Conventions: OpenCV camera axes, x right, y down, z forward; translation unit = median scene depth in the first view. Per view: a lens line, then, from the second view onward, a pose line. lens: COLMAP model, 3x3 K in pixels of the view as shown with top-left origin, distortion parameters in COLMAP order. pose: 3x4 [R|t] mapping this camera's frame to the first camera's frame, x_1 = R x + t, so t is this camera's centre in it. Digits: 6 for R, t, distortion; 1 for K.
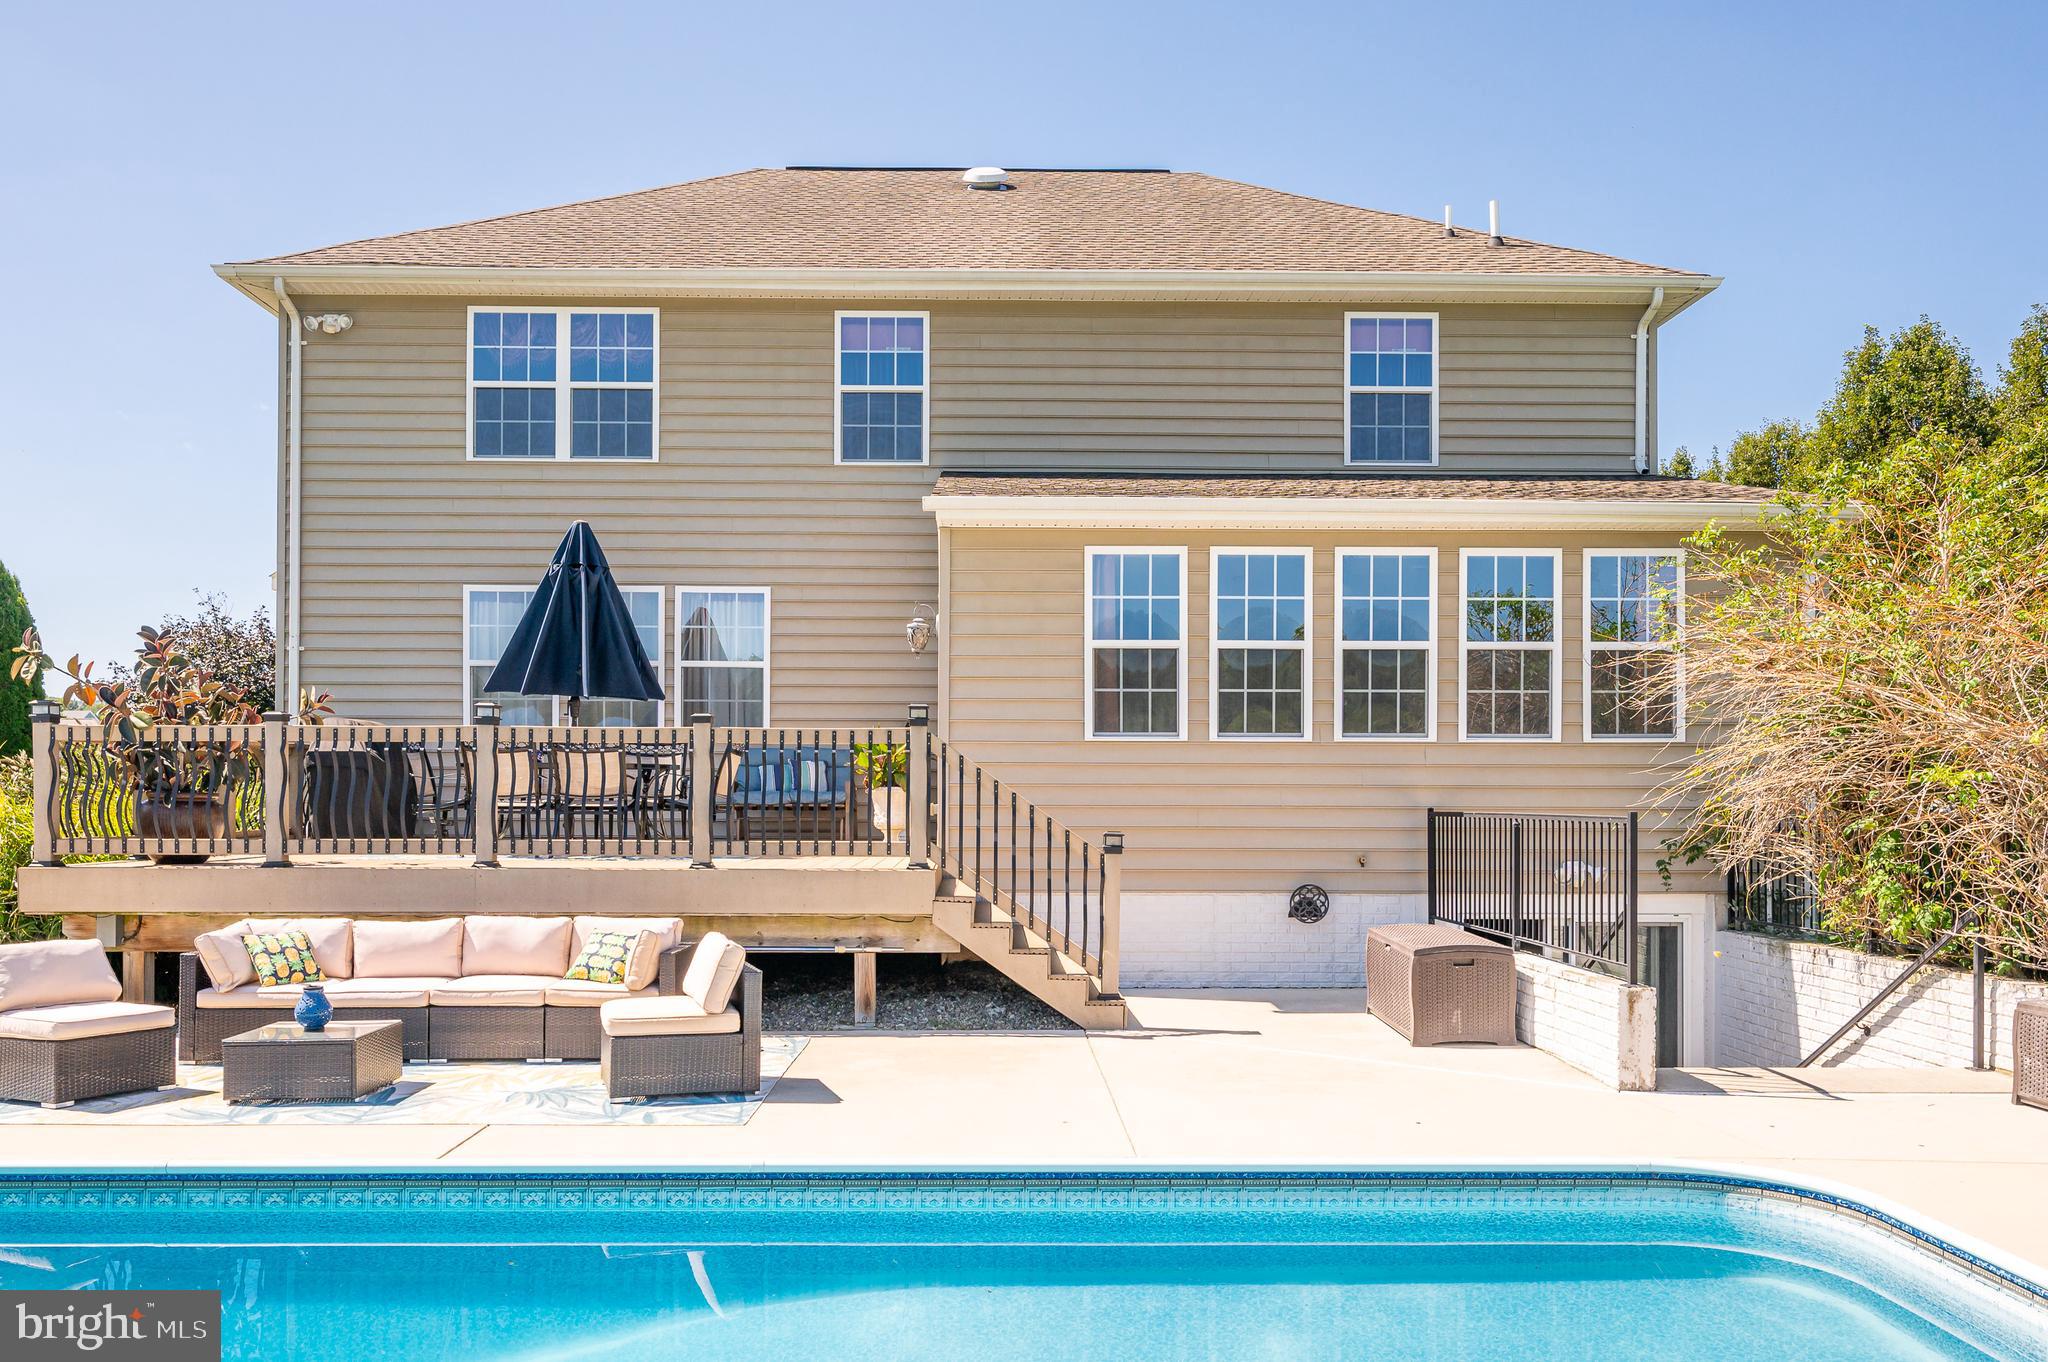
lens RADIAL K [[1504.0, 0, 998.4], [0, 1504.0, 791.0], [0, 0, 1]] dist [-0.005594, 0.005868]
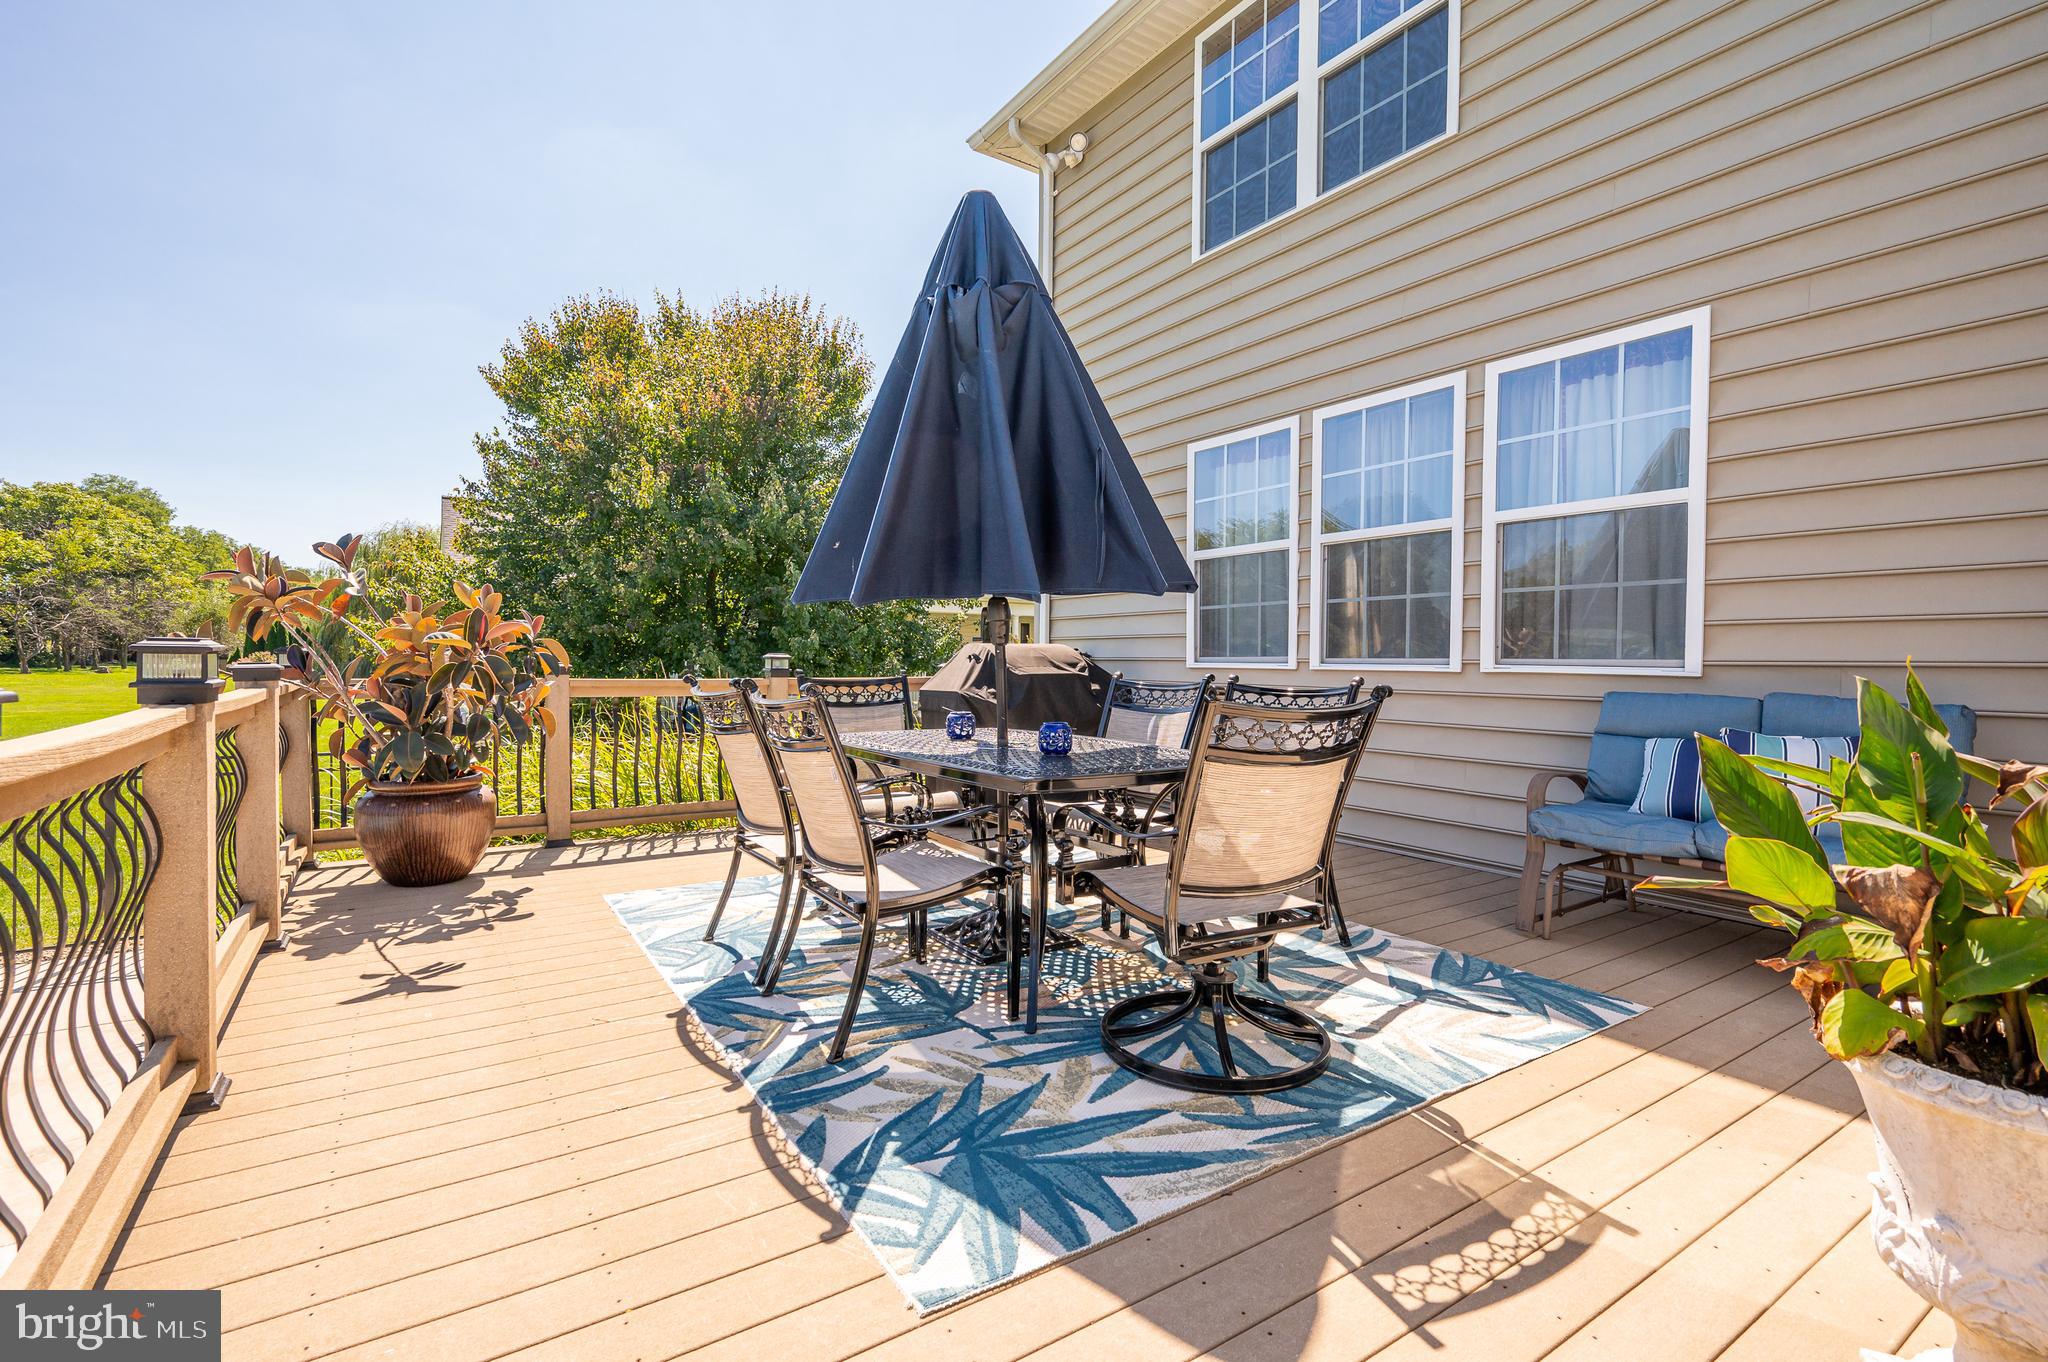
lens RADIAL K [[946.7, 0, 979.9], [0, 946.7, 670.8], [0, 0, 1]] dist [0.000750, 0.001057]
pose [[0.518939, 0.009847, -0.854755, -0.036287], [-0.004302, 0.999951, 0.008907, -0.042833], [0.854801, -0.000945, 0.518956, 0.822762]]
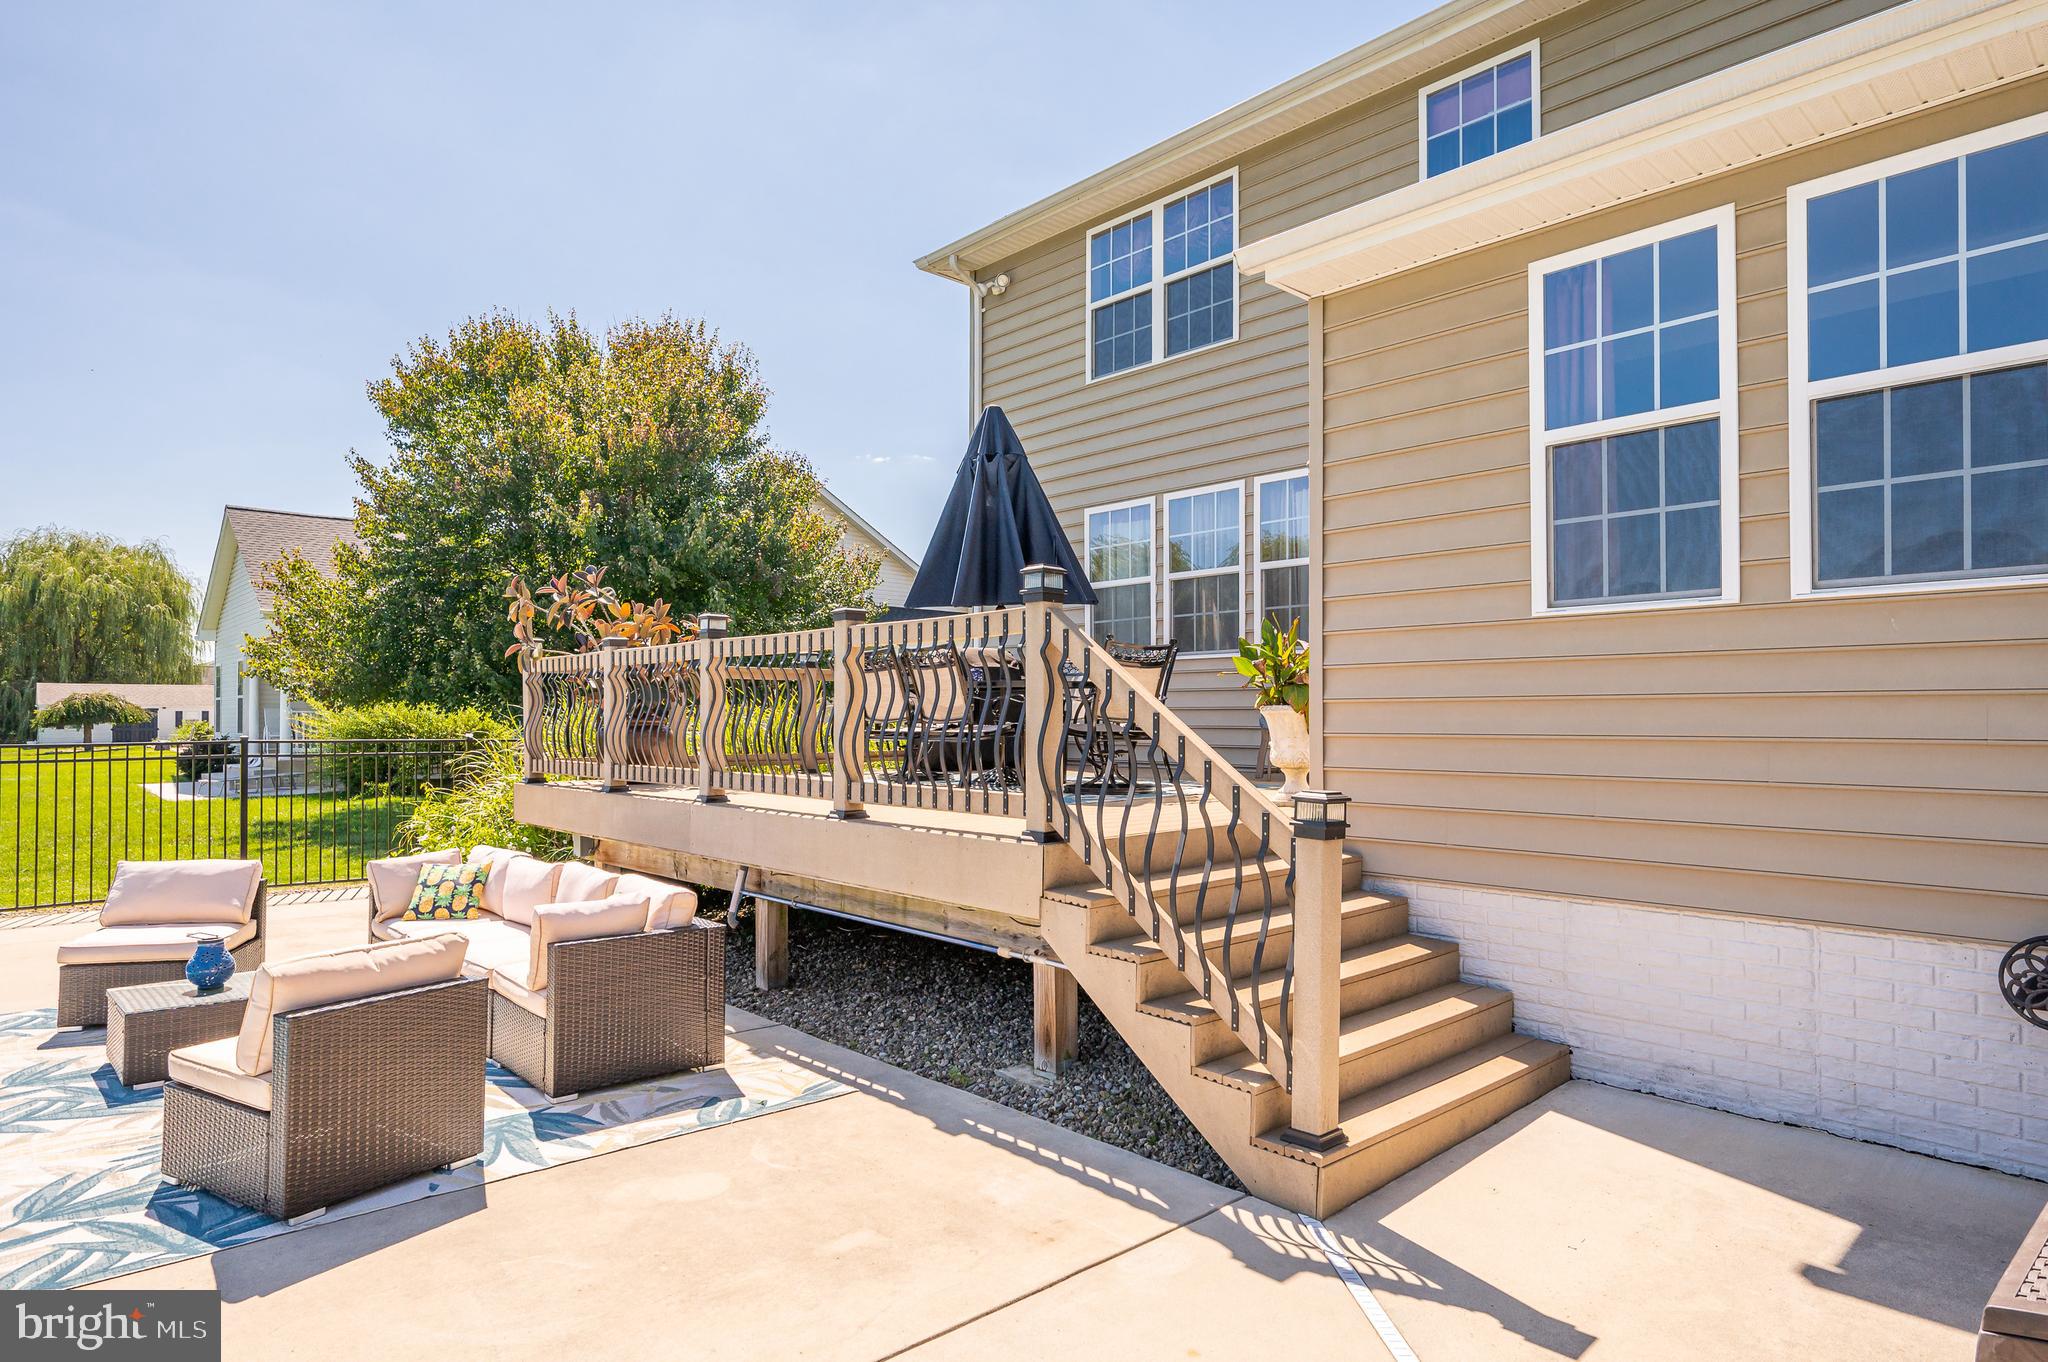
lens RADIAL K [[1156.9, 0, 1081.2], [0, 1156.9, 701.2], [0, 0, 1]] dist [0.000512, -0.001532]
pose [[0.690208, -0.013885, -0.723478, 0.234966], [0.003719, 0.999871, -0.015643, 0.002954], [0.723601, 0.008106, 0.690171, 0.558752]]
